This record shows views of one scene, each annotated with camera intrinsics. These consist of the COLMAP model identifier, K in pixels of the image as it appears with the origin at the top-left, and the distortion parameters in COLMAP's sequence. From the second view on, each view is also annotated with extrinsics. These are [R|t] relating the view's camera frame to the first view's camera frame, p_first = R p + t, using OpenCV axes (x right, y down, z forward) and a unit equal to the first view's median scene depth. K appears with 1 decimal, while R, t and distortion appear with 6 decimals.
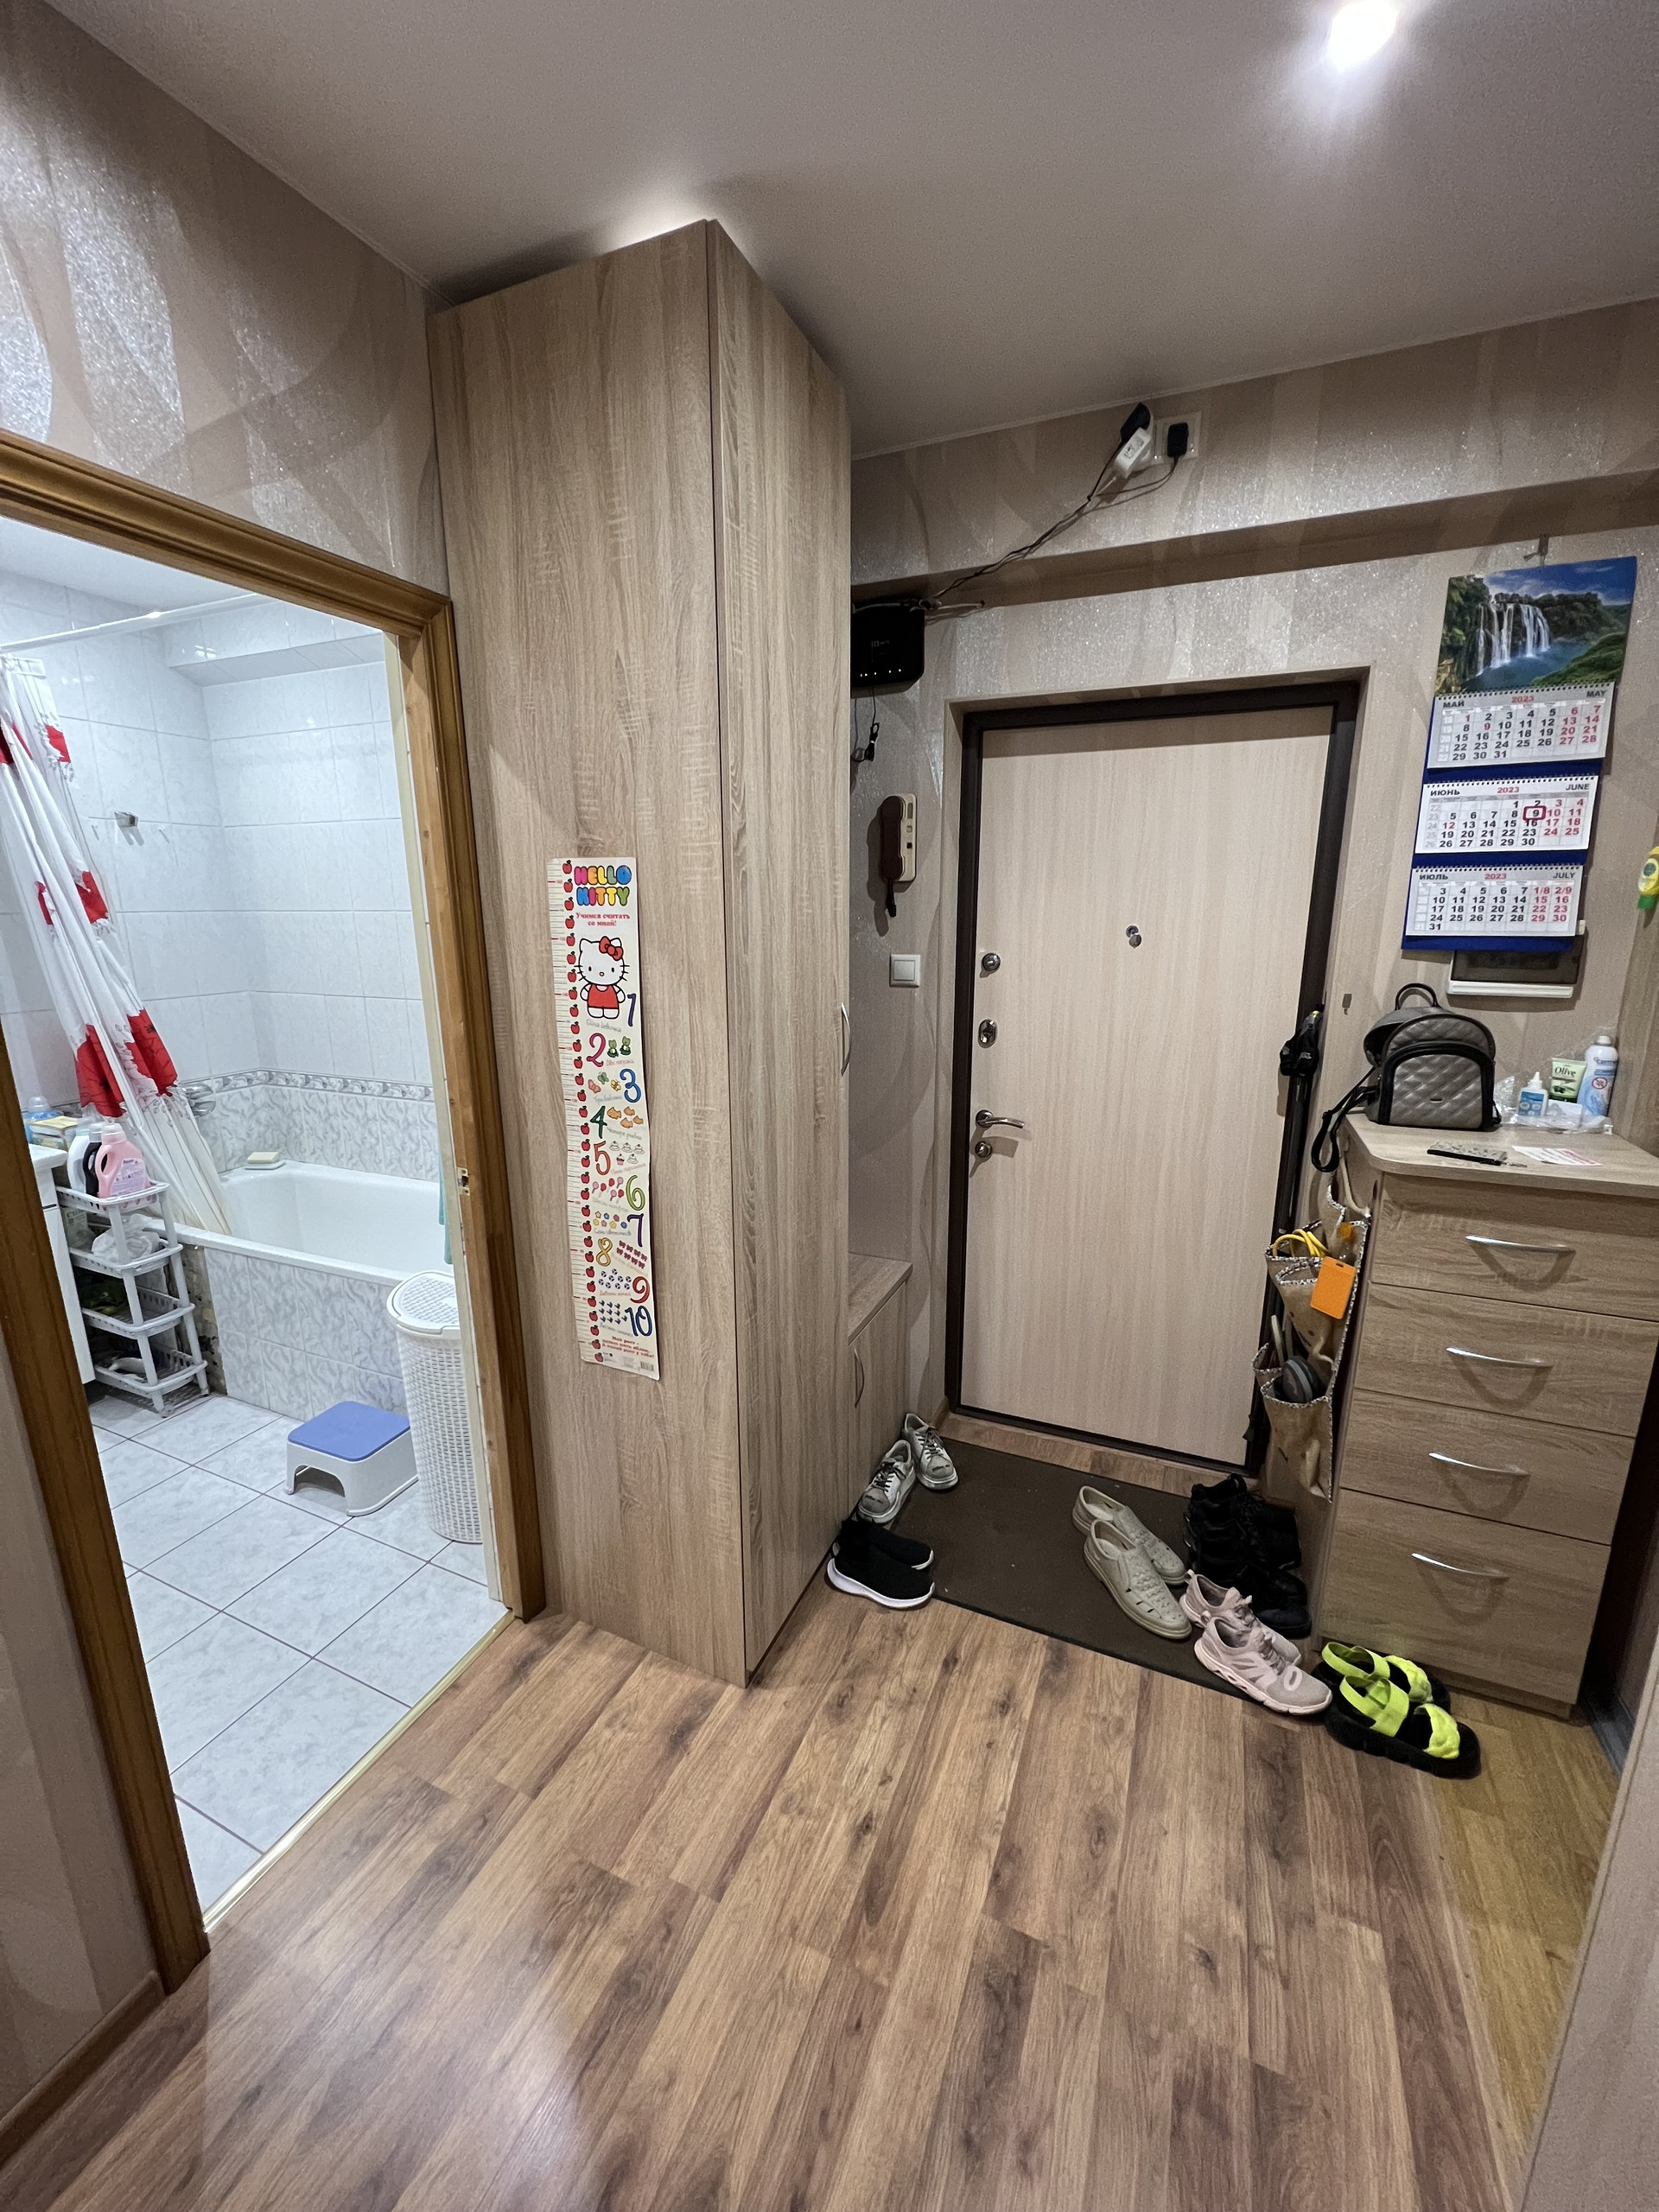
lens RADIAL K [[882.5, 0, 826.4], [0, 882.5, 1106.6], [0, 0, 1]] dist [-0.002926, 0.000895]
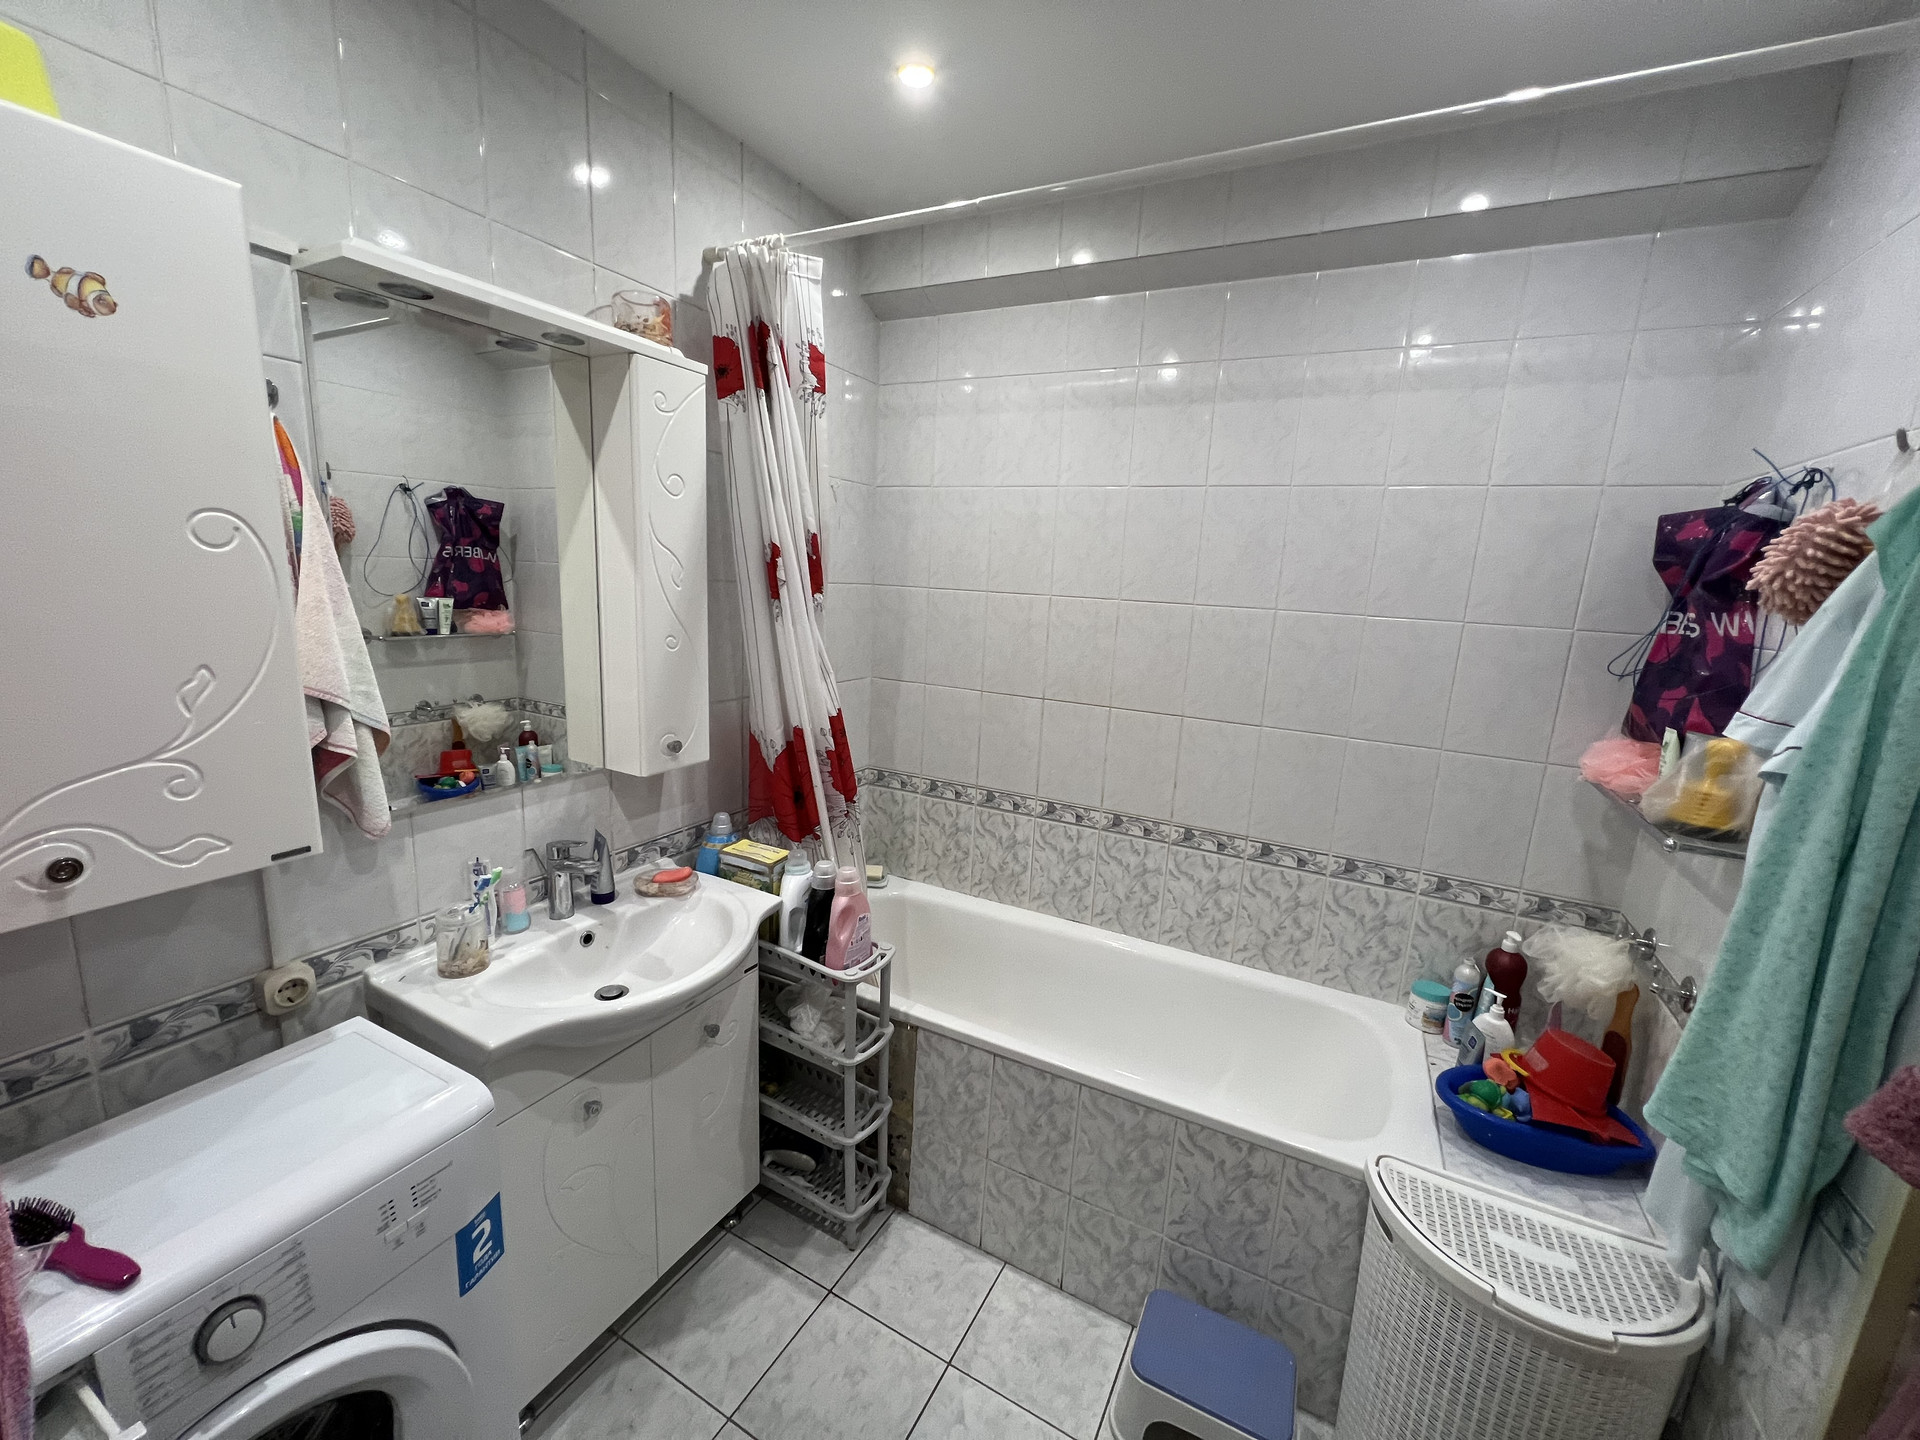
lens RADIAL K [[766.0, 0, 954.0], [0, 766.0, 724.8], [0, 0, 1]] dist [-0.002926, 0.000895]
pose [[0.995348, 0.066361, -0.069844, -0.624549], [-0.068819, 0.997070, -0.033402, -0.078867], [0.067423, 0.038053, 0.996999, 0.319200]]
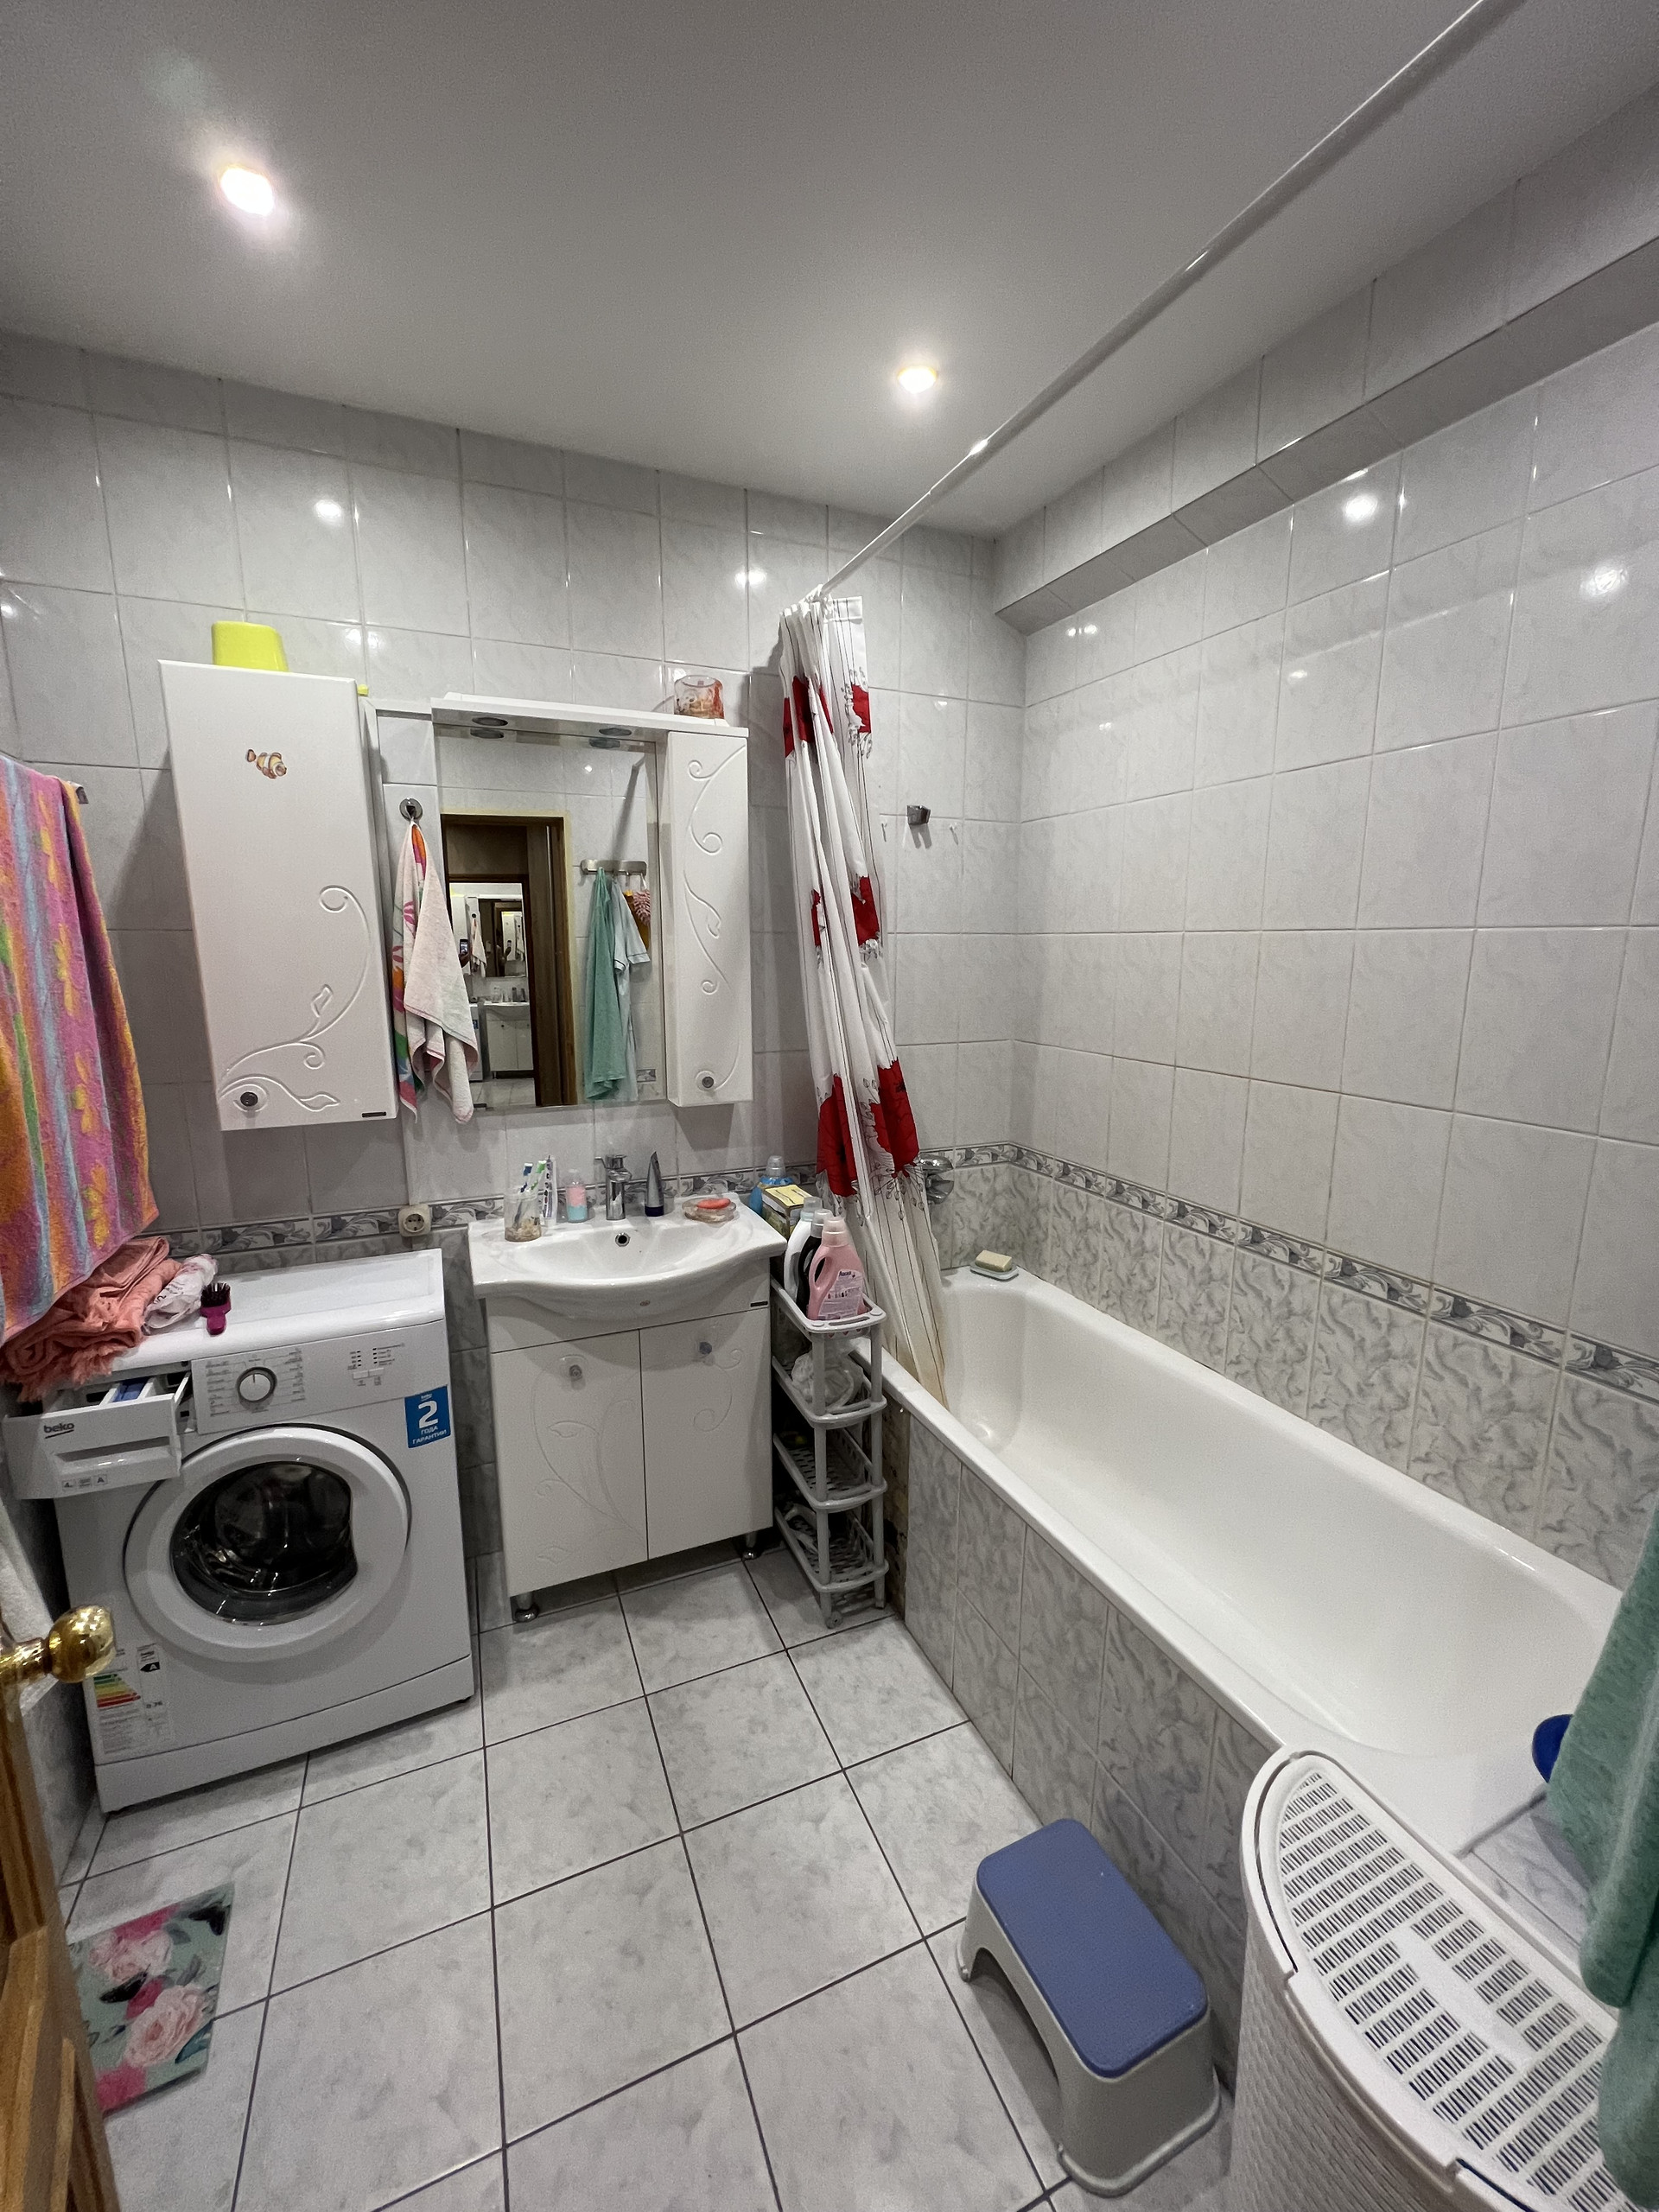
lens RADIAL K [[882.5, 0, 825.4], [0, 882.5, 1104.7], [0, 0, 1]] dist [-0.002926, 0.000895]
pose [[0.731678, 0.124473, -0.670190, -0.313695], [-0.156038, 0.987664, 0.013082, -0.073484], [0.663551, 0.095004, 0.742075, 0.409071]]
